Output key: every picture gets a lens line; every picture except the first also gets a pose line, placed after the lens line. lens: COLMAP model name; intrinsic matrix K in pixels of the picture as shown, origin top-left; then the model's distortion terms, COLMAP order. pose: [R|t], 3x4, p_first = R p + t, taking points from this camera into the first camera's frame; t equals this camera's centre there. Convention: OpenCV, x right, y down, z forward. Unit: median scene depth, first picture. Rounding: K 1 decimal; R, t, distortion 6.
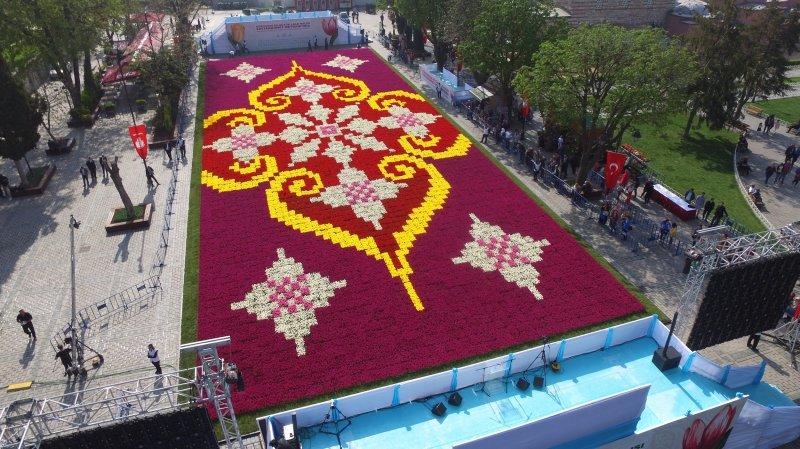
lens RADIAL K [[548.7, 0, 407.5], [0, 548.7, 236.4], [0, 0, 1]] dist [-0.117710, 0.074205]
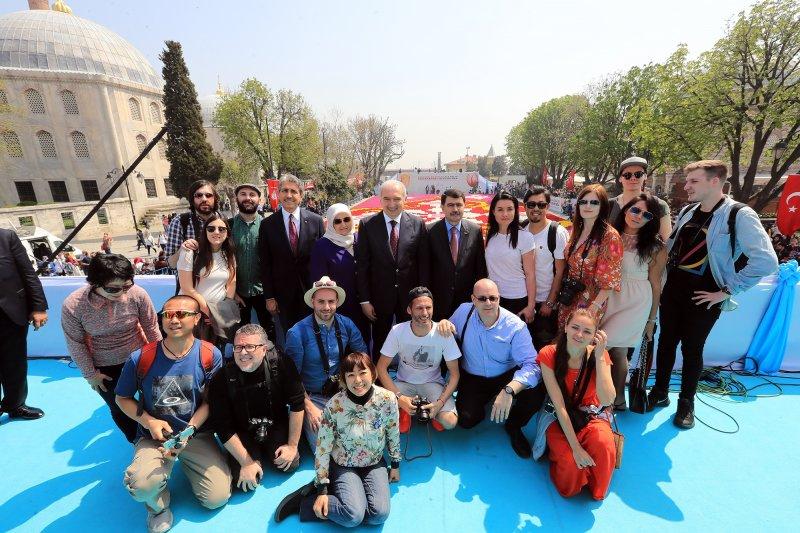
lens RADIAL K [[357.5, 0, 400.4], [0, 357.5, 270.3], [0, 0, 1]] dist [0.000626, 0.002029]
pose [[0.919290, 0.085710, -0.384134, 0.084729], [-0.187973, 0.953105, -0.237184, 0.112778], [0.345792, 0.290248, 0.892292, 0.351195]]
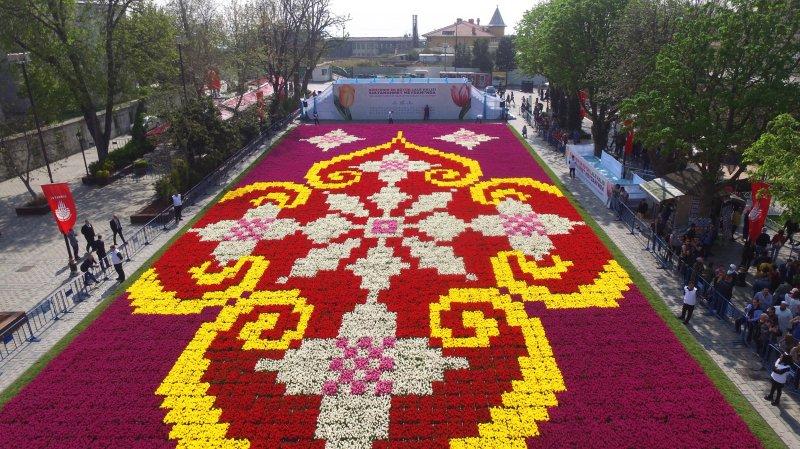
lens RADIAL K [[548.7, 0, 401.6], [0, 548.7, 219.8], [0, 0, 1]] dist [-0.117710, 0.074205]
pose [[0.944994, 0.100413, -0.311294, 0.064034], [-0.160567, 0.971560, -0.174040, -0.104122], [0.284965, 0.214450, 0.934241, 0.455501]]
